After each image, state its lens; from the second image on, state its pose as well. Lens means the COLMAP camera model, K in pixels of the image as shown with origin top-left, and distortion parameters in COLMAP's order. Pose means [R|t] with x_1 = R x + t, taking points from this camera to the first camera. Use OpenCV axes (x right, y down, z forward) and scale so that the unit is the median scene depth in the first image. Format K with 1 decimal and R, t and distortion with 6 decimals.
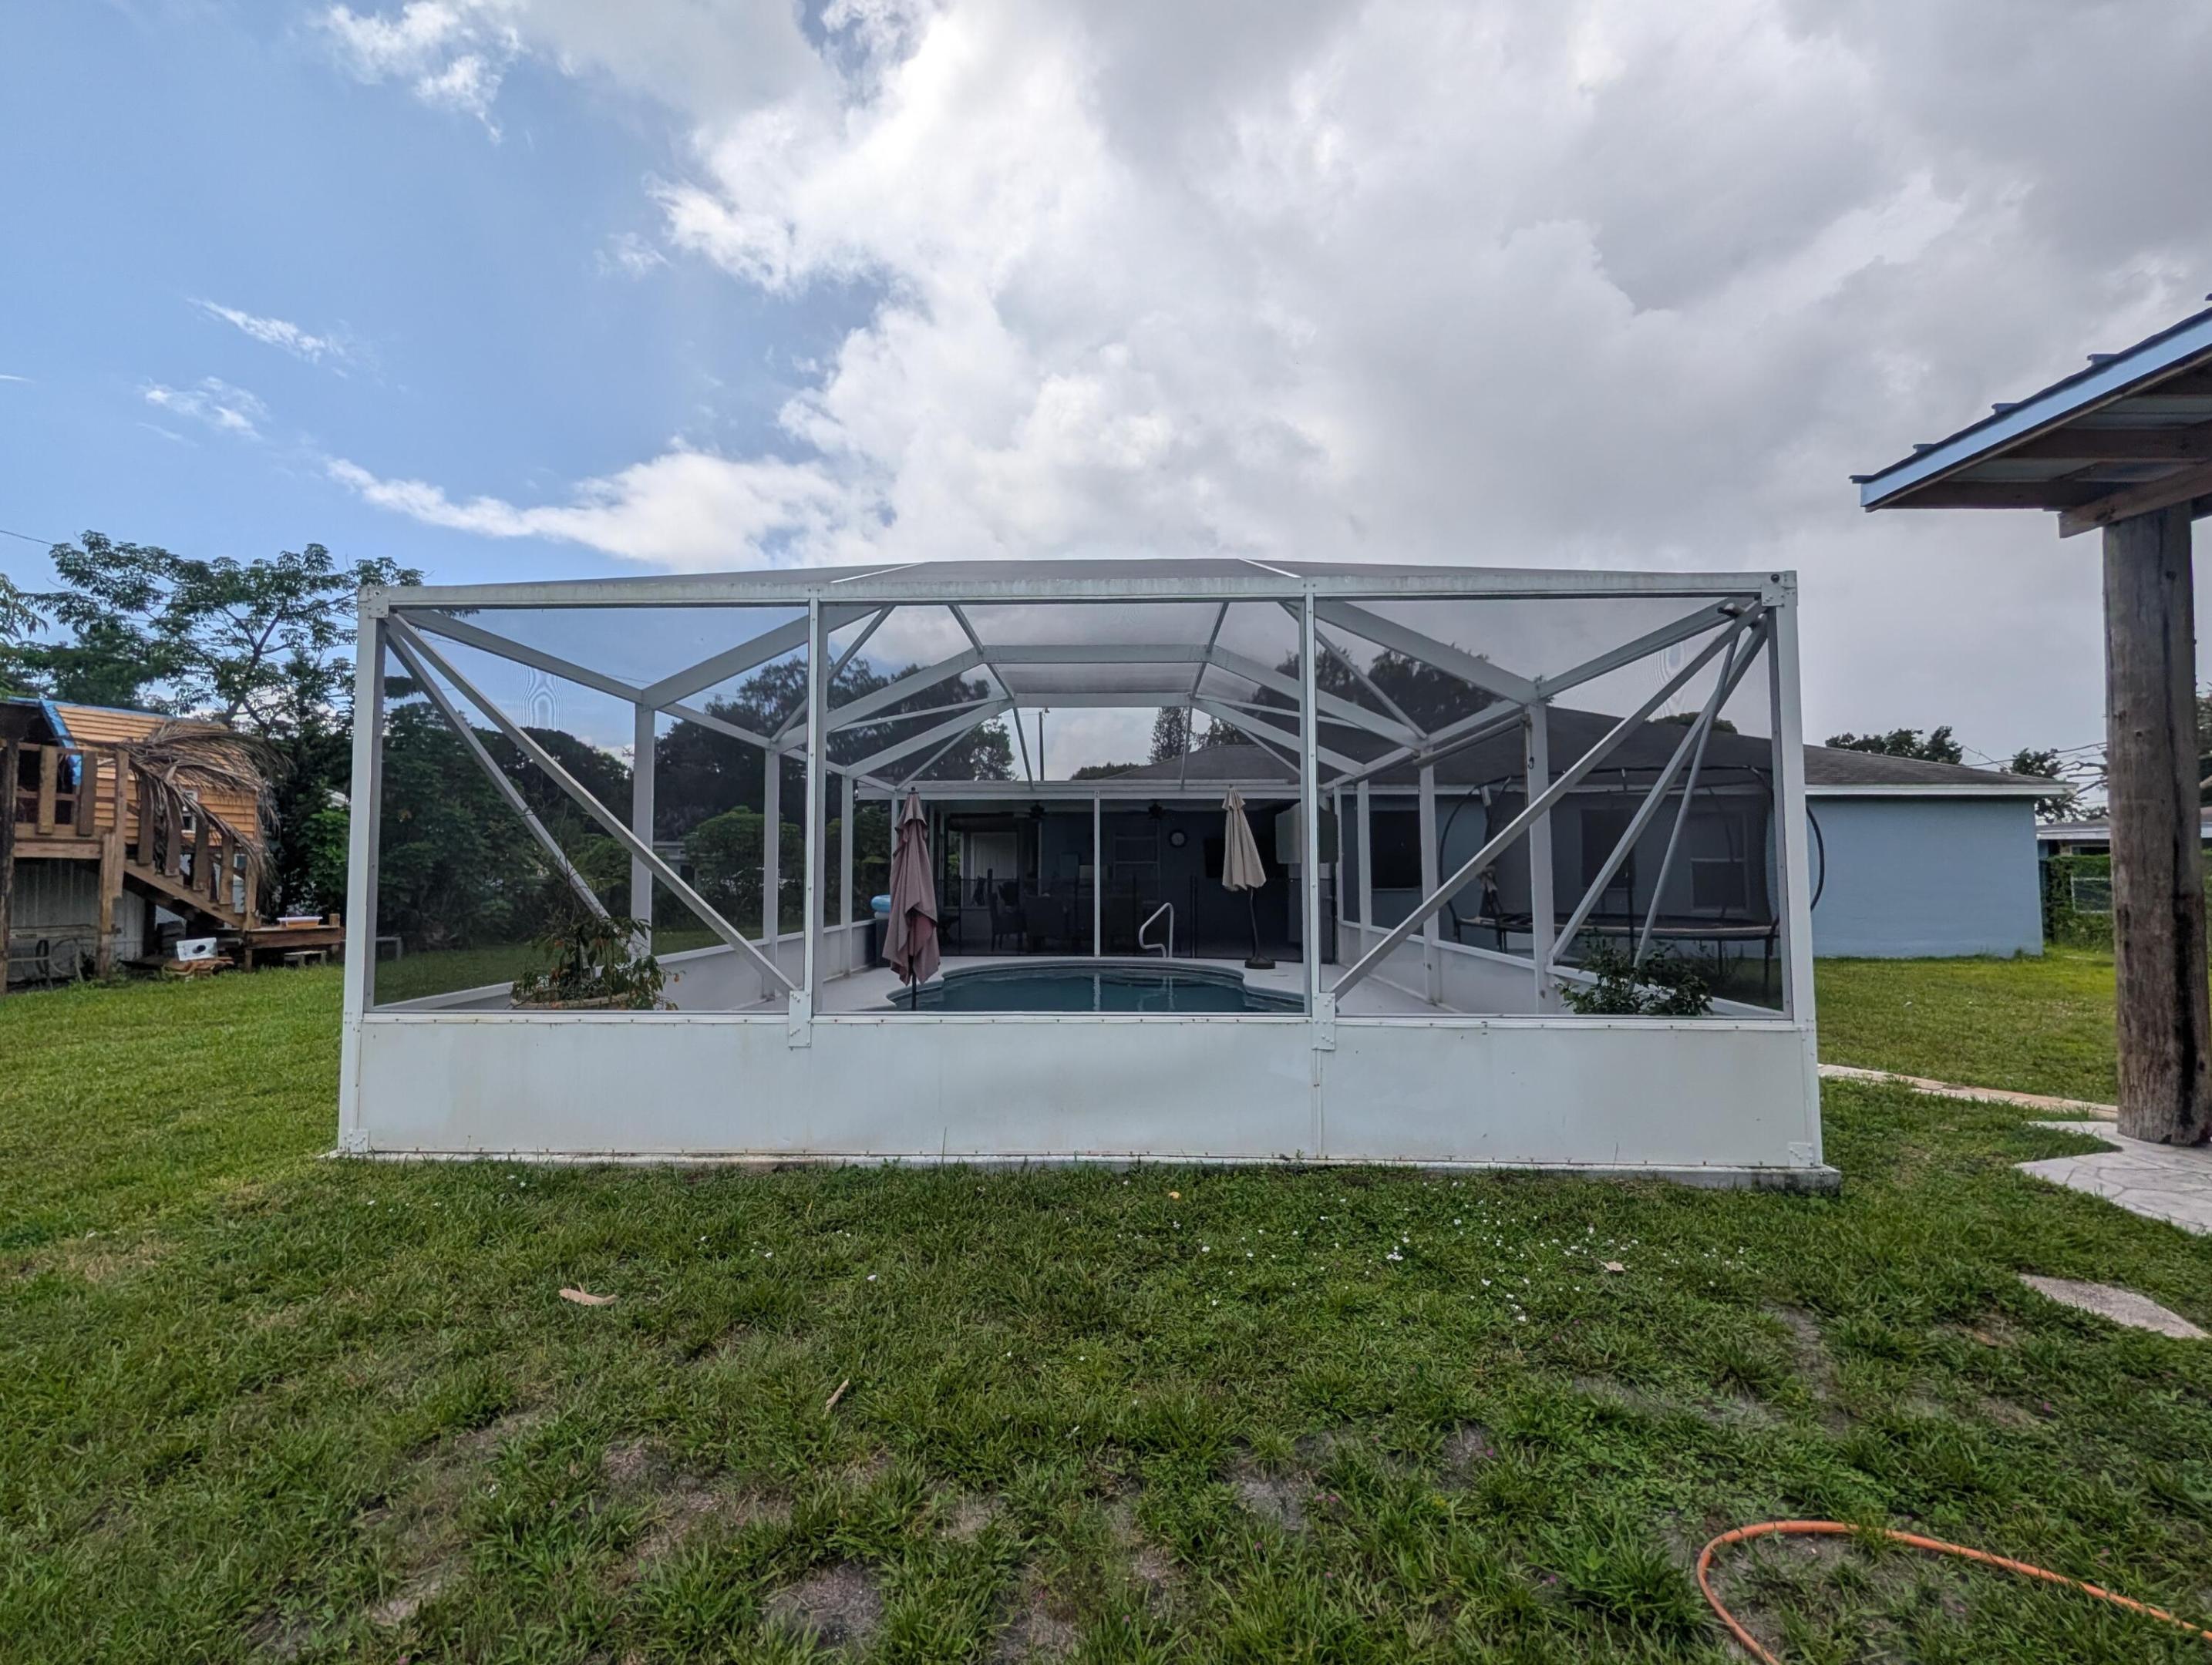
lens RADIAL K [[873.8, 0, 1102.3], [0, 873.8, 831.6], [0, 0, 1]] dist [0.001823, 0.000116]
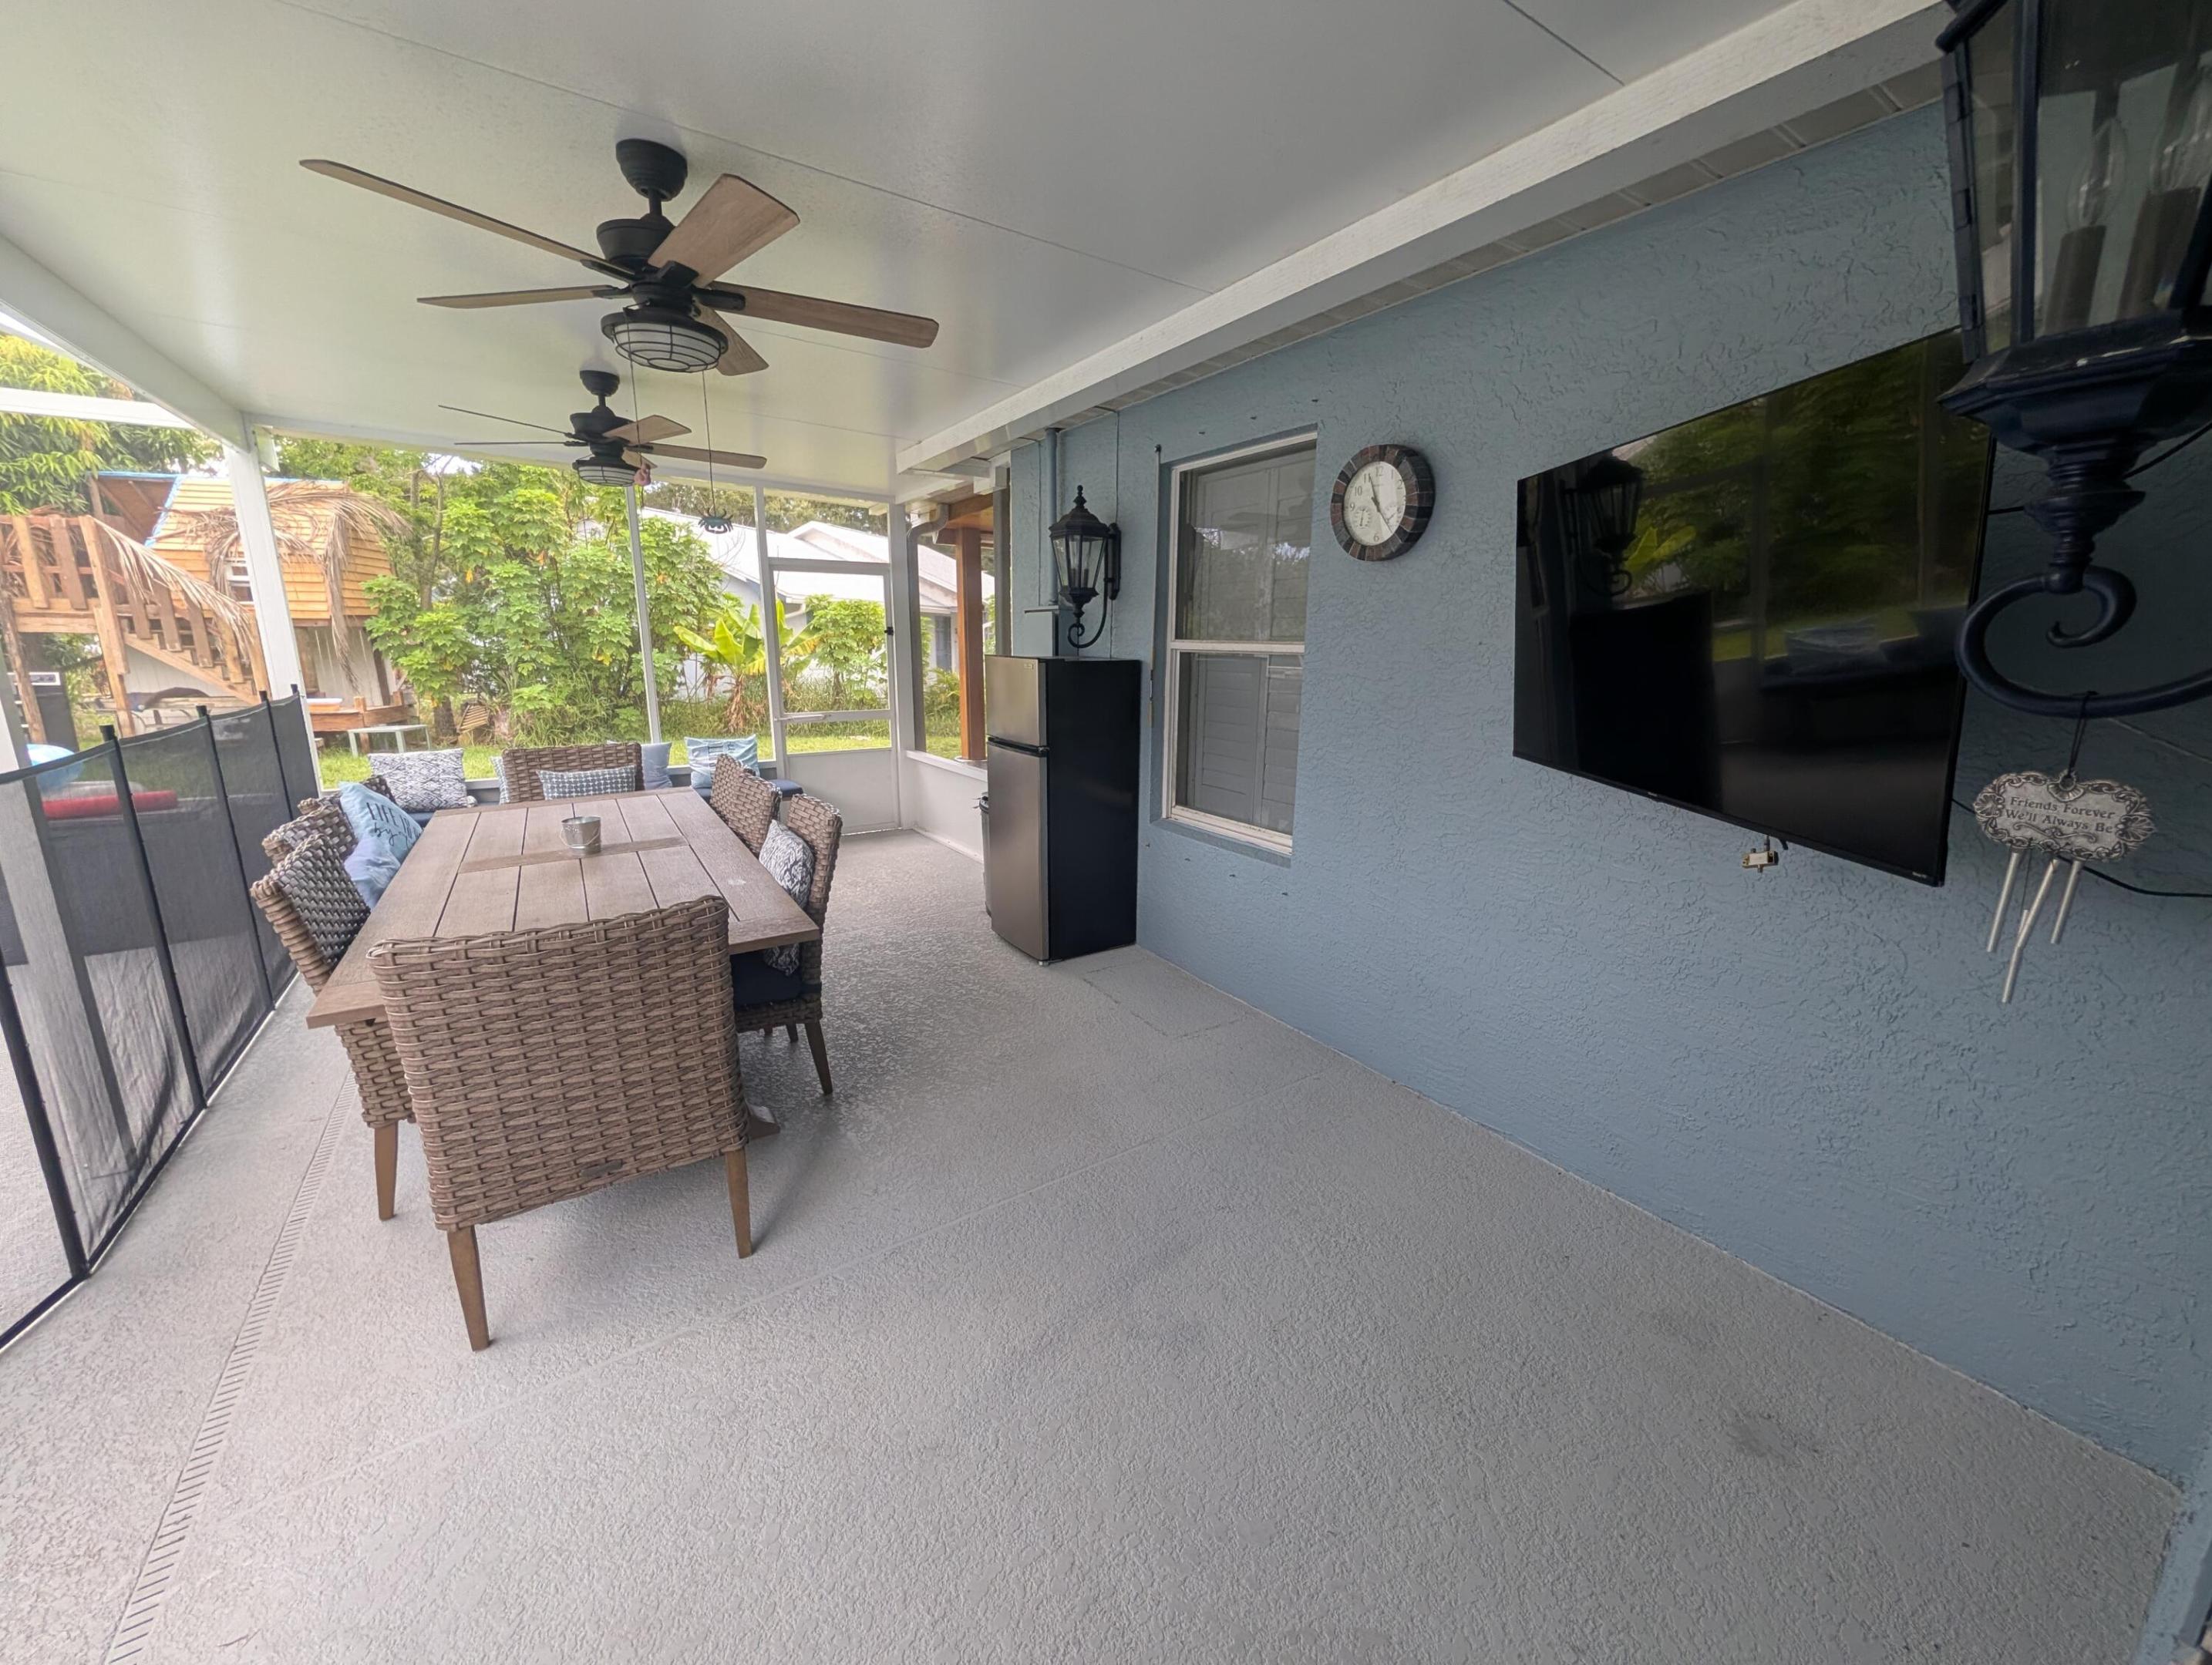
lens RADIAL K [[873.8, 0, 1102.3], [0, 873.8, 831.6], [0, 0, 1]] dist [0.001823, 0.000116]
pose [[0.554421, 0.182475, -0.811985, 0.329935], [0.025026, 0.971570, 0.235425, 0.044808], [0.831860, -0.150845, 0.534092, 1.420595]]
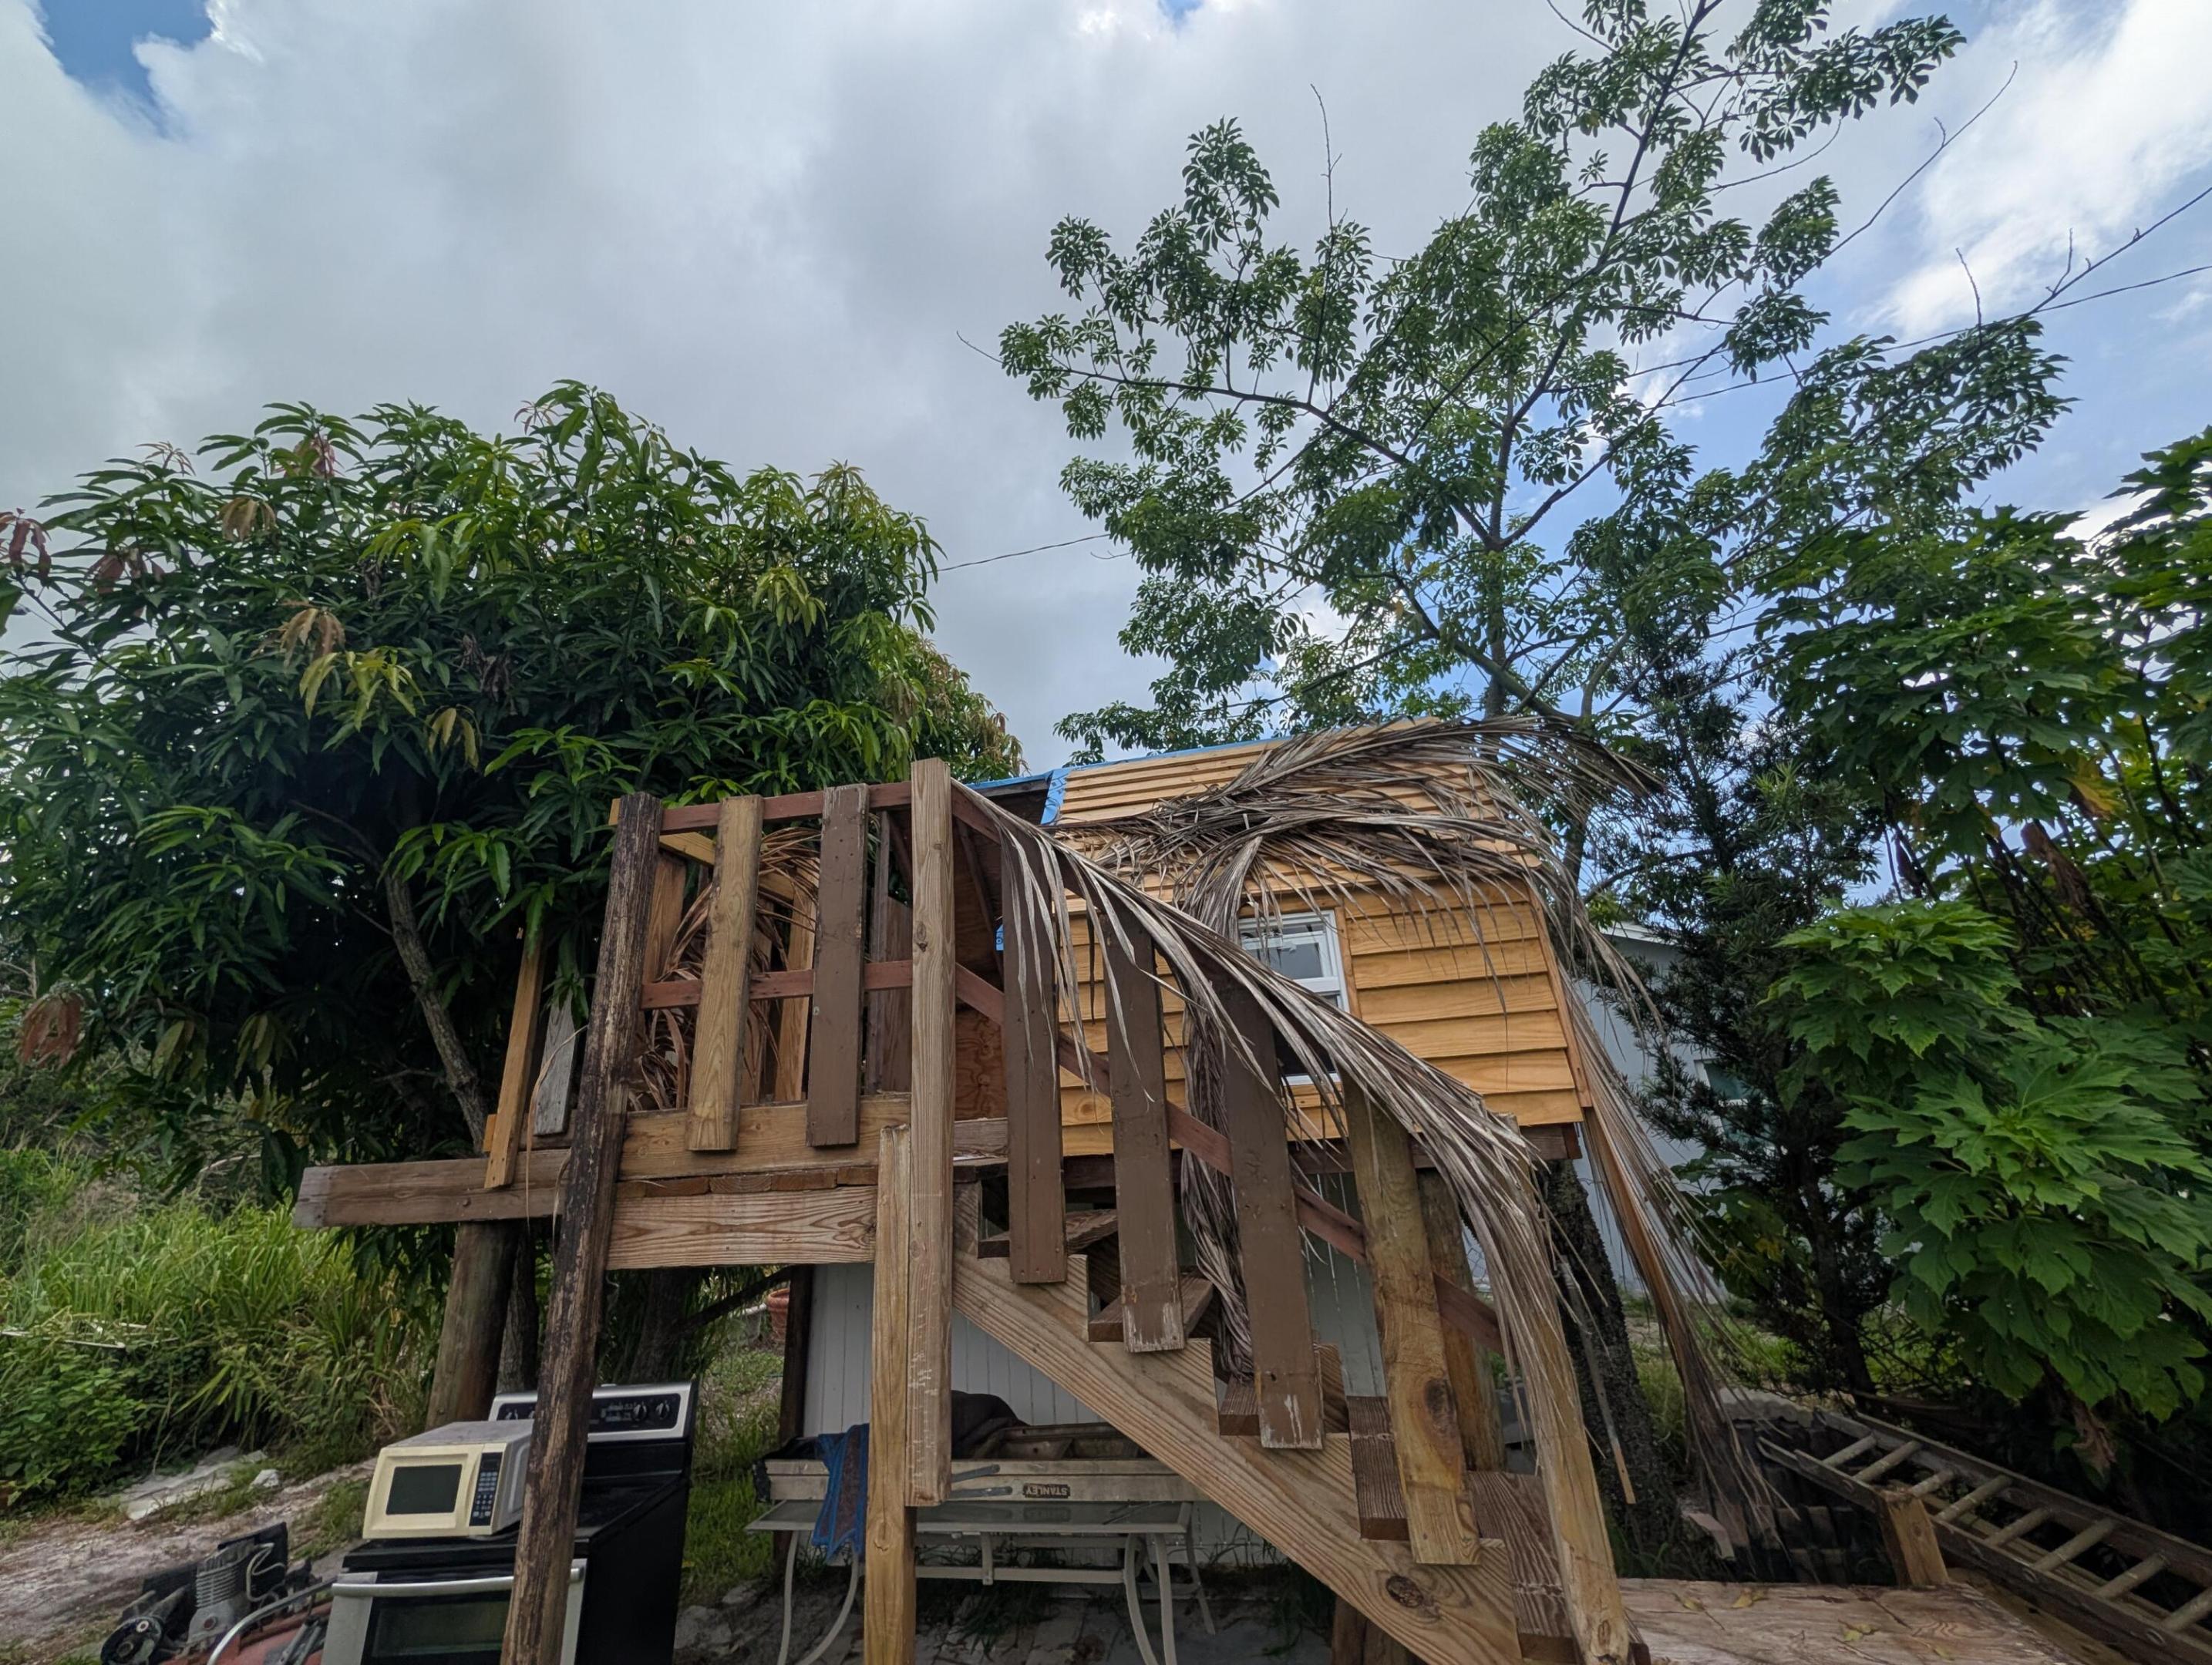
lens RADIAL K [[873.8, 0, 1102.3], [0, 873.8, 831.6], [0, 0, 1]] dist [0.001823, 0.000116]
pose [[0.119068, -0.344292, -0.931282, -0.942814], [0.096120, 0.937546, -0.334319, 0.009839], [0.988223, -0.049708, 0.144725, 1.059849]]
